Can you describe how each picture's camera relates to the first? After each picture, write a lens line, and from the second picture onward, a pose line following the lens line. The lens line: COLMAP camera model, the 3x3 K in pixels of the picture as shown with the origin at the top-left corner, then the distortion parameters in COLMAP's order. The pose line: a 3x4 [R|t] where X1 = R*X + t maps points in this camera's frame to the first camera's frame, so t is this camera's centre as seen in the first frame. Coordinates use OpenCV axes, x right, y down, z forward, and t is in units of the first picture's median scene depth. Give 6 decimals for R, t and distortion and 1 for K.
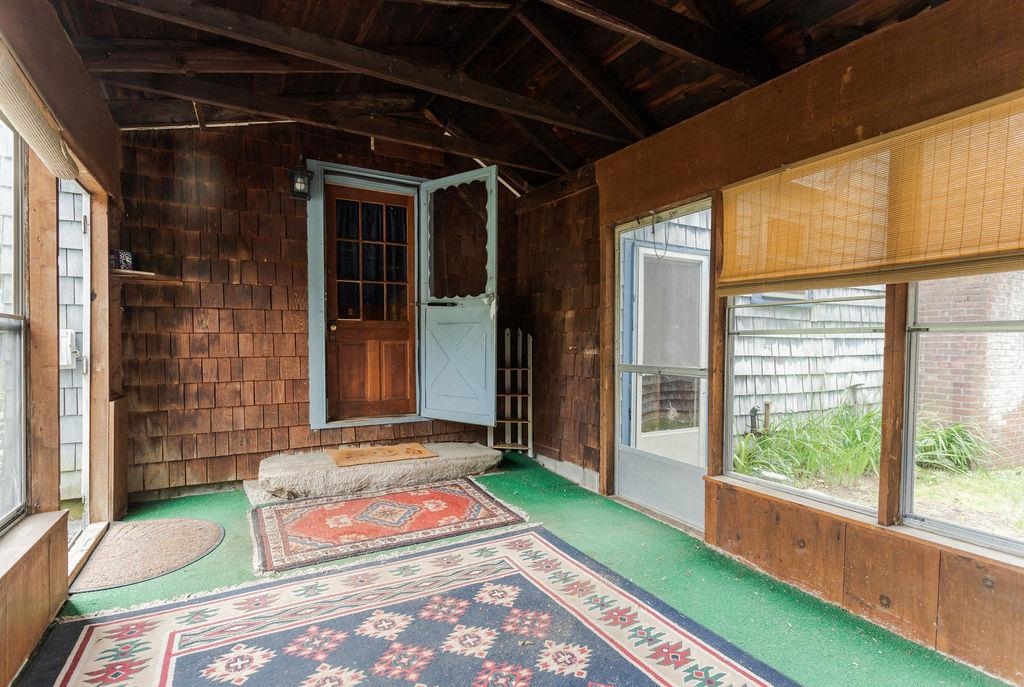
lens RADIAL K [[490.6, 0, 503.8], [0, 490.6, 342.3], [0, 0, 1]] dist [0.001776, 0.001169]
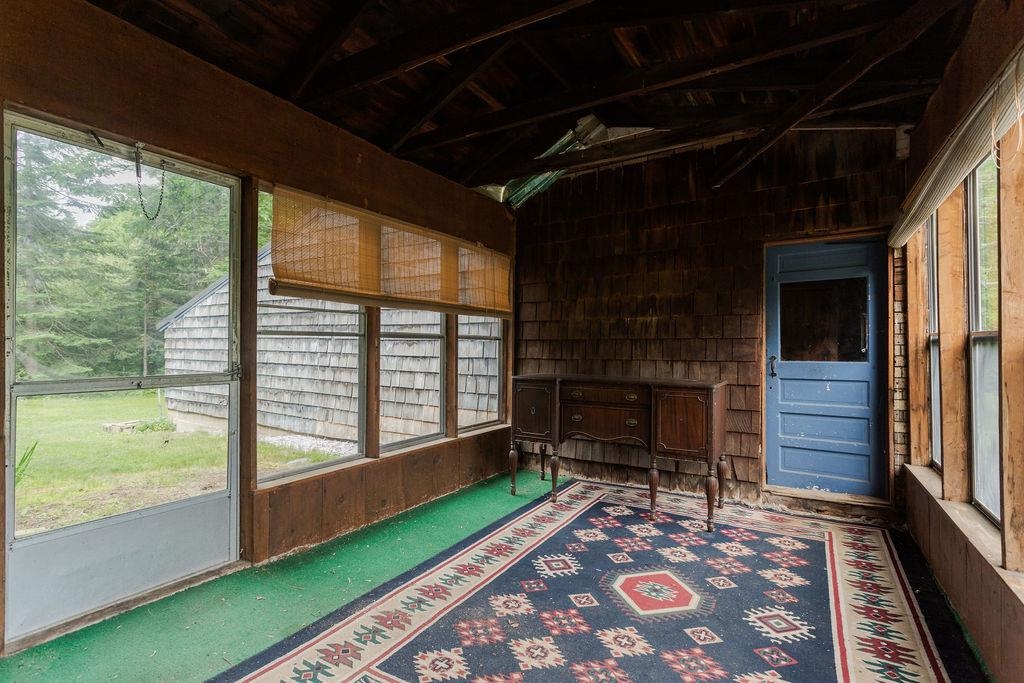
lens RADIAL K [[490.6, 0, 504.8], [0, 490.6, 343.1], [0, 0, 1]] dist [0.001776, 0.001169]
pose [[-0.482606, -0.011727, 0.875759, -0.803701], [-0.011914, 0.999906, 0.006823, -0.017480], [-0.875757, -0.007141, -0.482700, 1.383675]]
